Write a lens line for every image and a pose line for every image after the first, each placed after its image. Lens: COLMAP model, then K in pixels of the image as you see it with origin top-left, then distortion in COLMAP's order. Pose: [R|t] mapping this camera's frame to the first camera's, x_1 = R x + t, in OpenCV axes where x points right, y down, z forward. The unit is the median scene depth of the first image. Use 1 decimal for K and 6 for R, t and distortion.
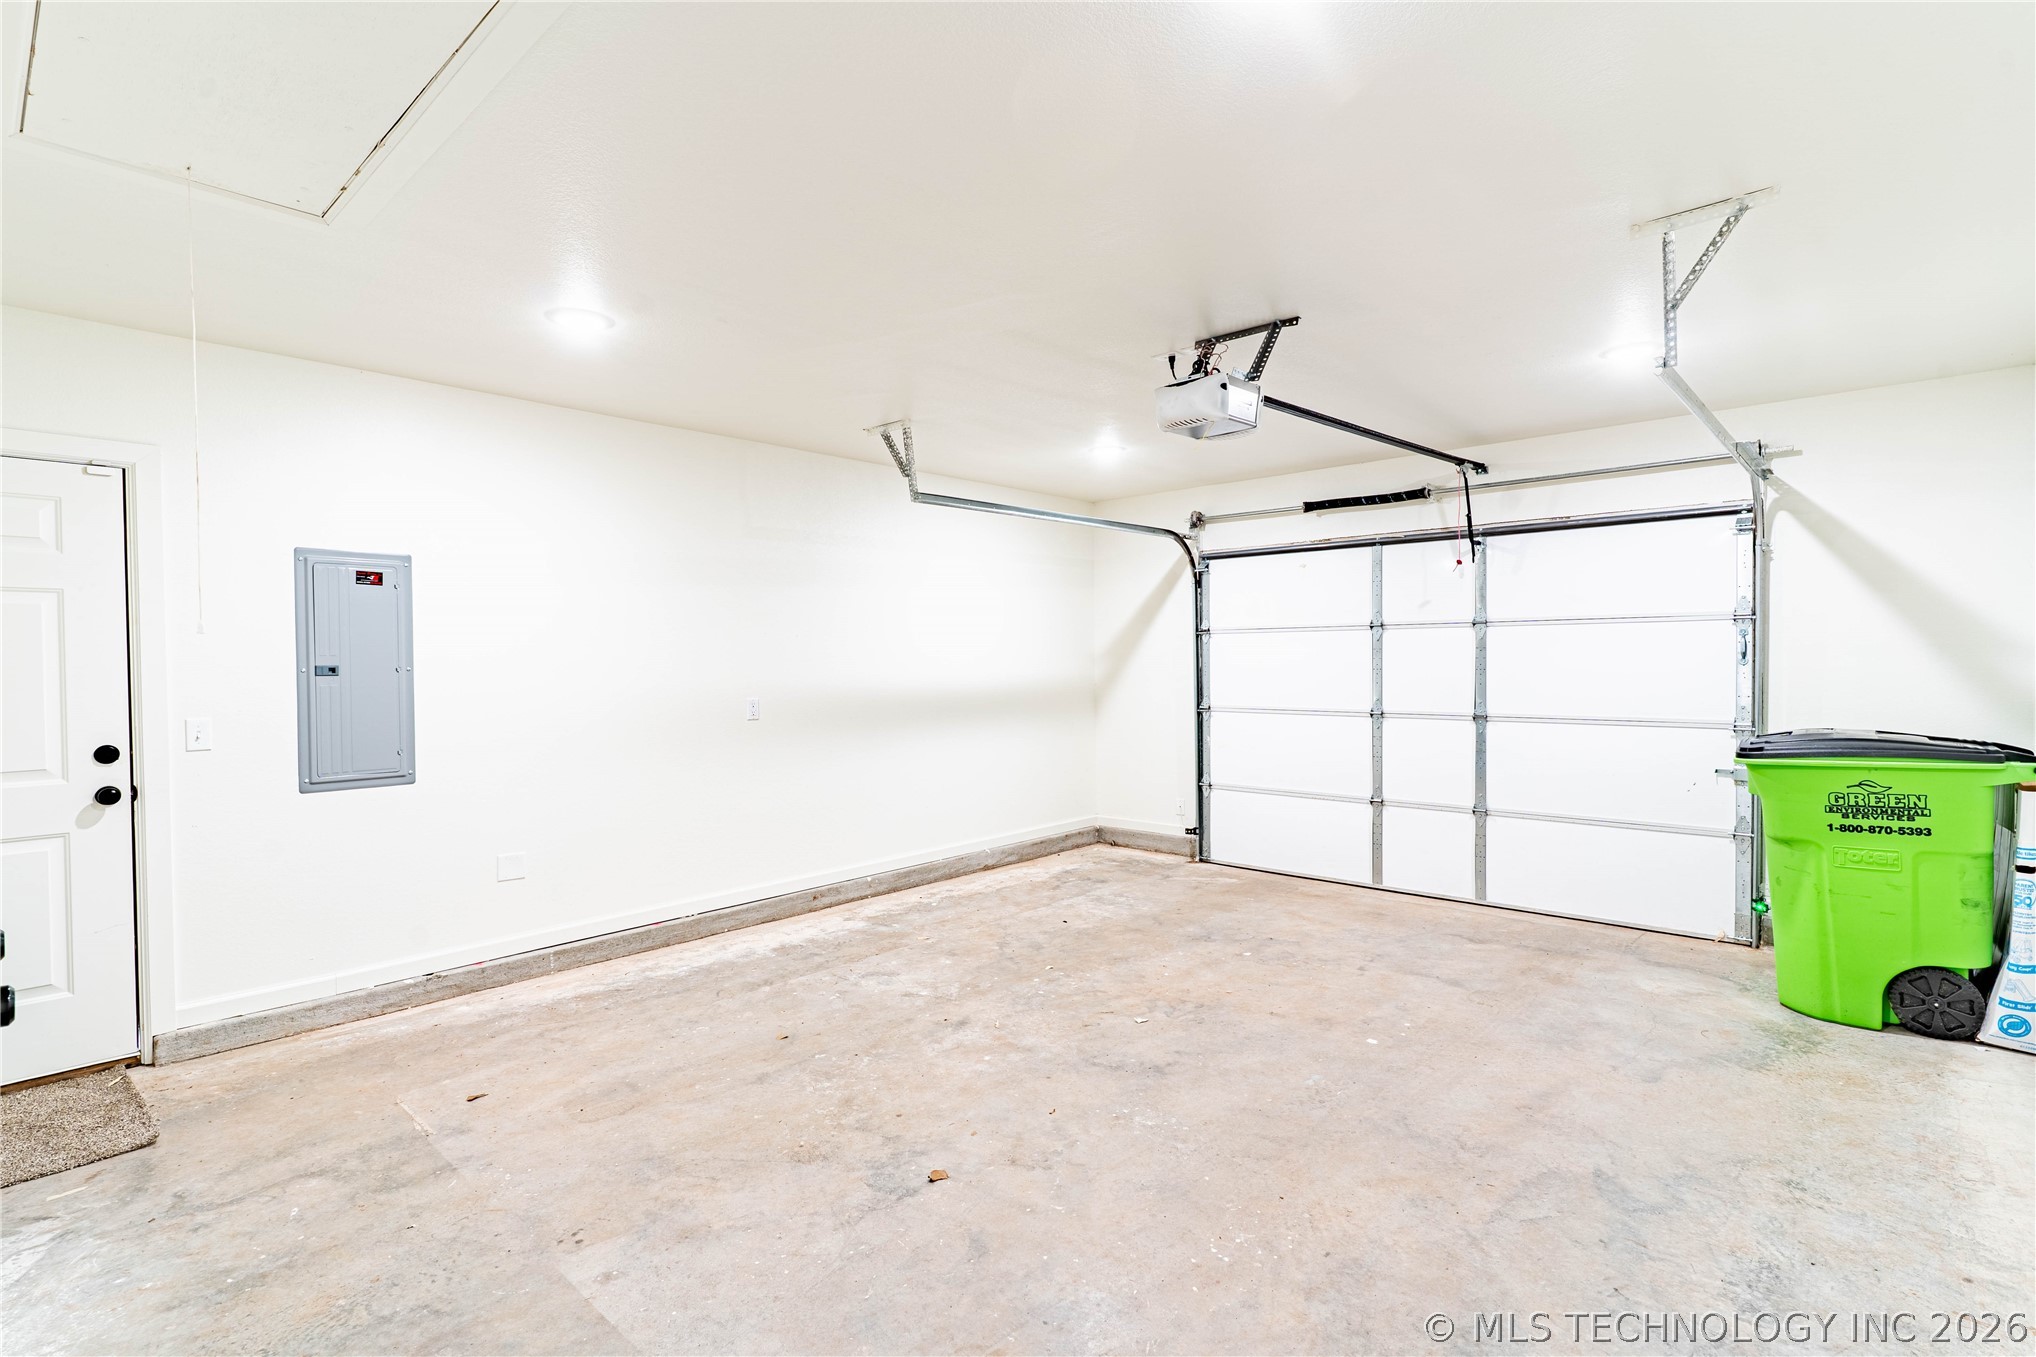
lens RADIAL K [[968.0, 0, 1016.5], [0, 968.0, 674.6], [0, 0, 1]] dist [0.002733, 0.000950]
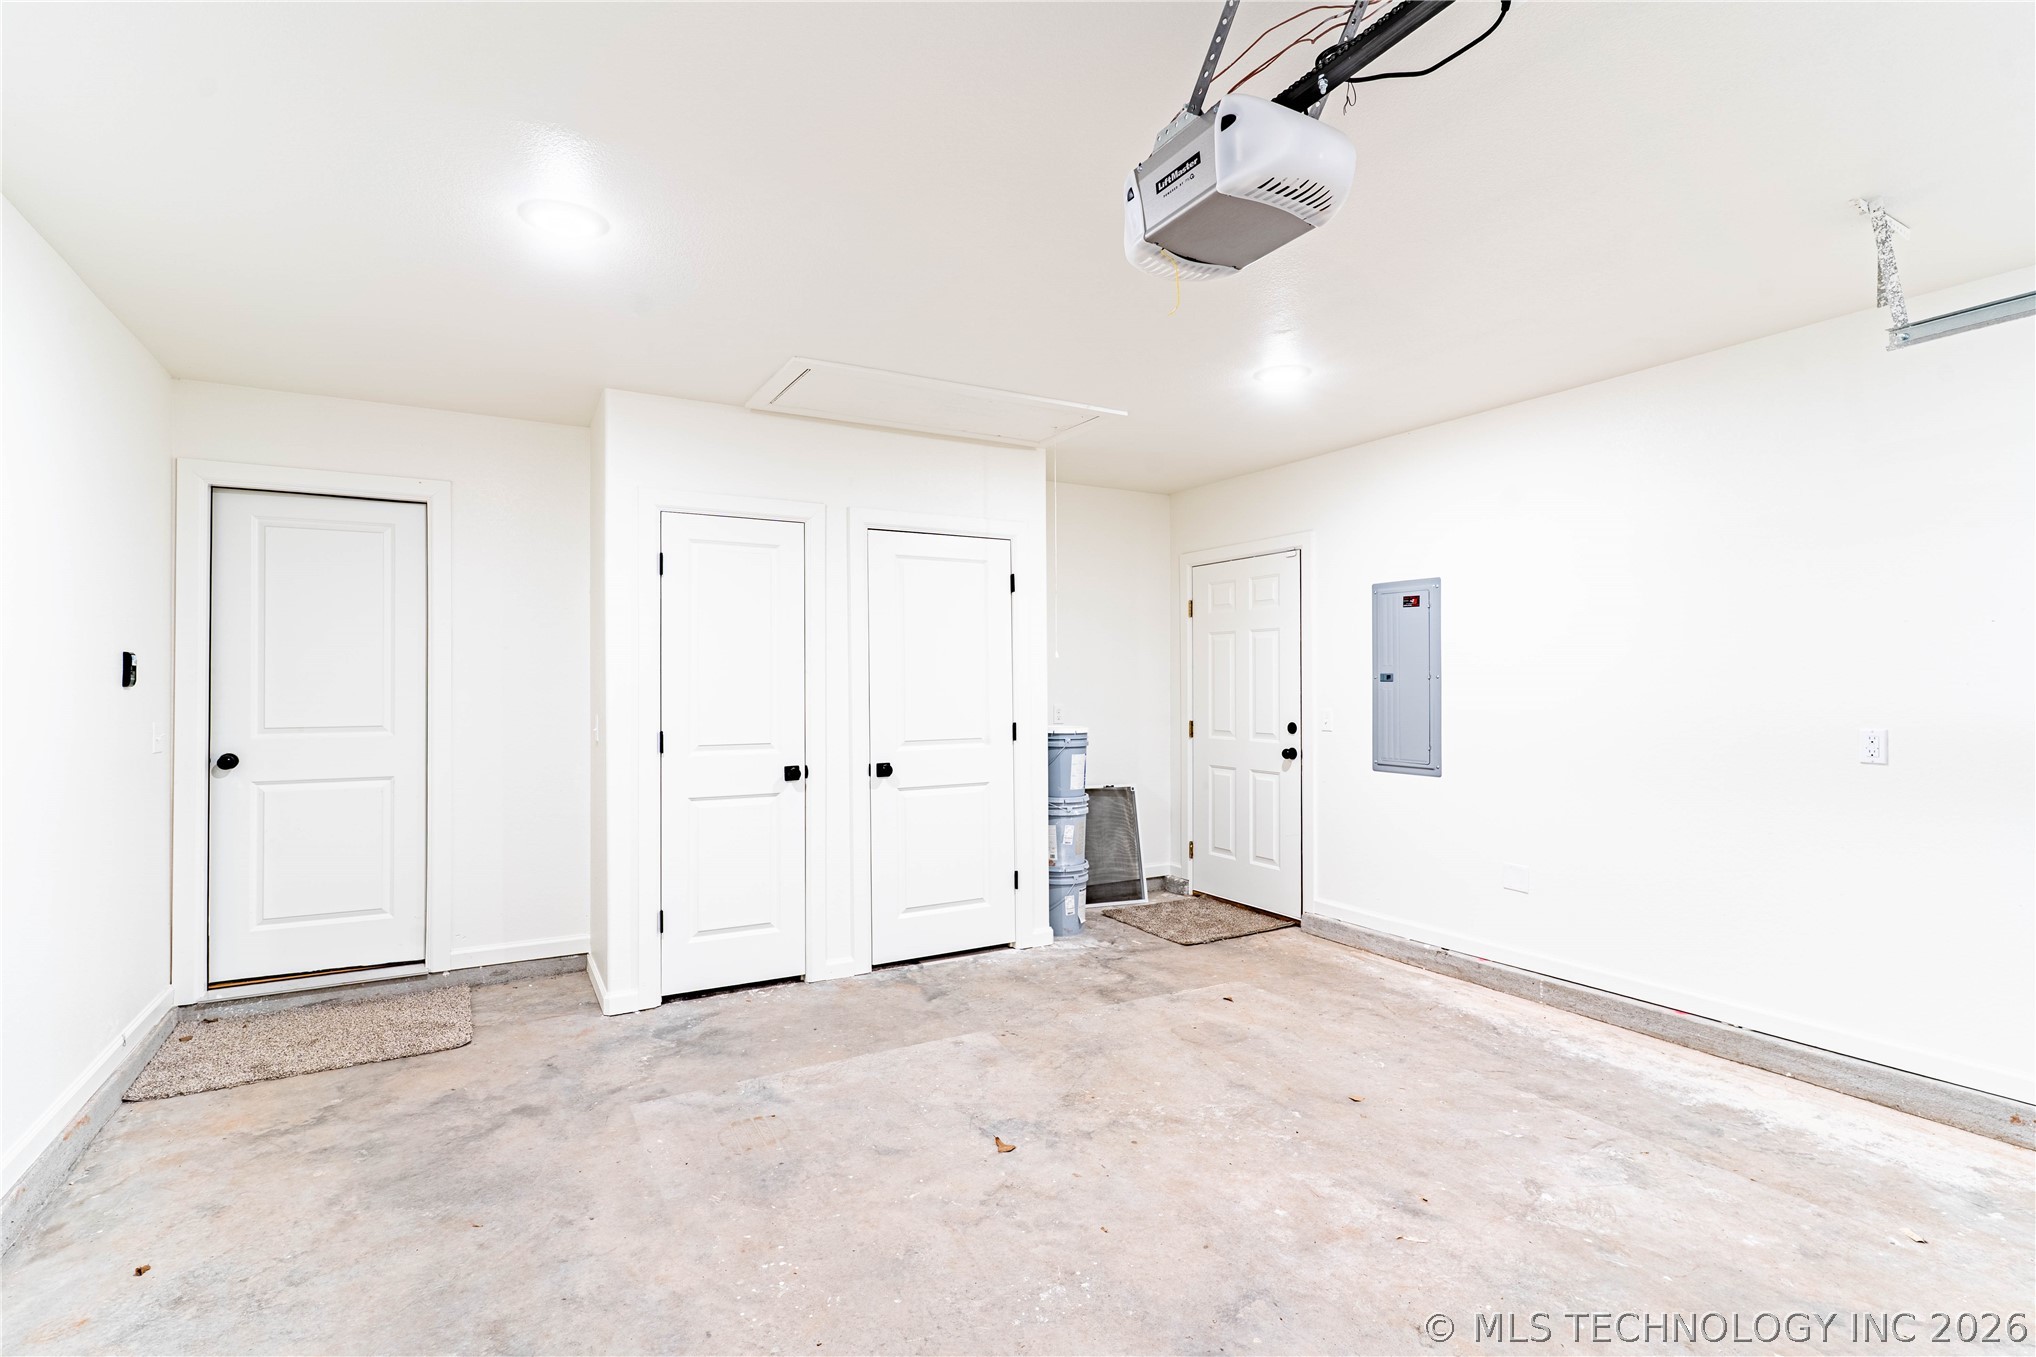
lens RADIAL K [[968.0, 0, 1016.5], [0, 968.0, 674.6], [0, 0, 1]] dist [0.002733, 0.000950]
pose [[-0.305113, 0.003776, -0.952309, 0.655612], [-0.008176, 0.999945, 0.006585, -0.012364], [0.952281, 0.009795, -0.305065, 0.929516]]
